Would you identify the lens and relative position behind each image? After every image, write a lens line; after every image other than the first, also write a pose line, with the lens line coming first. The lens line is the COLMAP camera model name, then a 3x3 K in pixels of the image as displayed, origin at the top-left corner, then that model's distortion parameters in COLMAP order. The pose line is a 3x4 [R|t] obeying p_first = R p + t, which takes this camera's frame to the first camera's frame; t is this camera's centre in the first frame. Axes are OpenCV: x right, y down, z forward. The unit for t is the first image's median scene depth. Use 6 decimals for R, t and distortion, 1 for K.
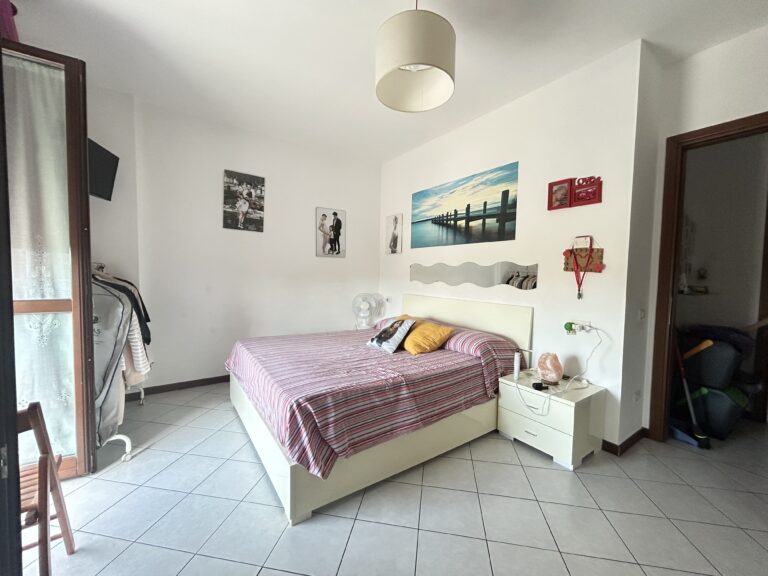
lens RADIAL K [[311.1, 0, 383.9], [0, 311.1, 286.9], [0, 0, 1]] dist [0.001086, 0.000163]
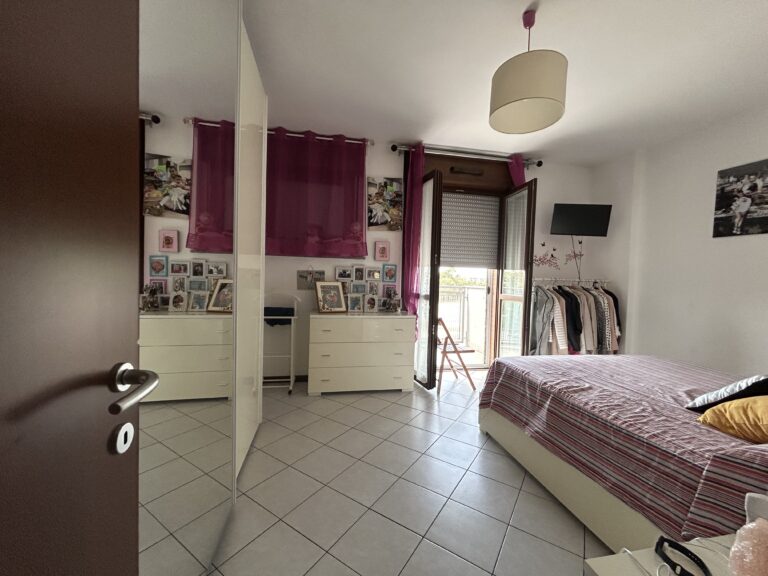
lens RADIAL K [[311.1, 0, 384.4], [0, 311.1, 288.1], [0, 0, 1]] dist [0.001086, 0.000163]
pose [[-0.403155, -0.000849, -0.915132, 0.648777], [-0.083846, 0.995828, 0.036015, -0.001762], [0.911283, 0.091250, -0.401544, 0.508609]]
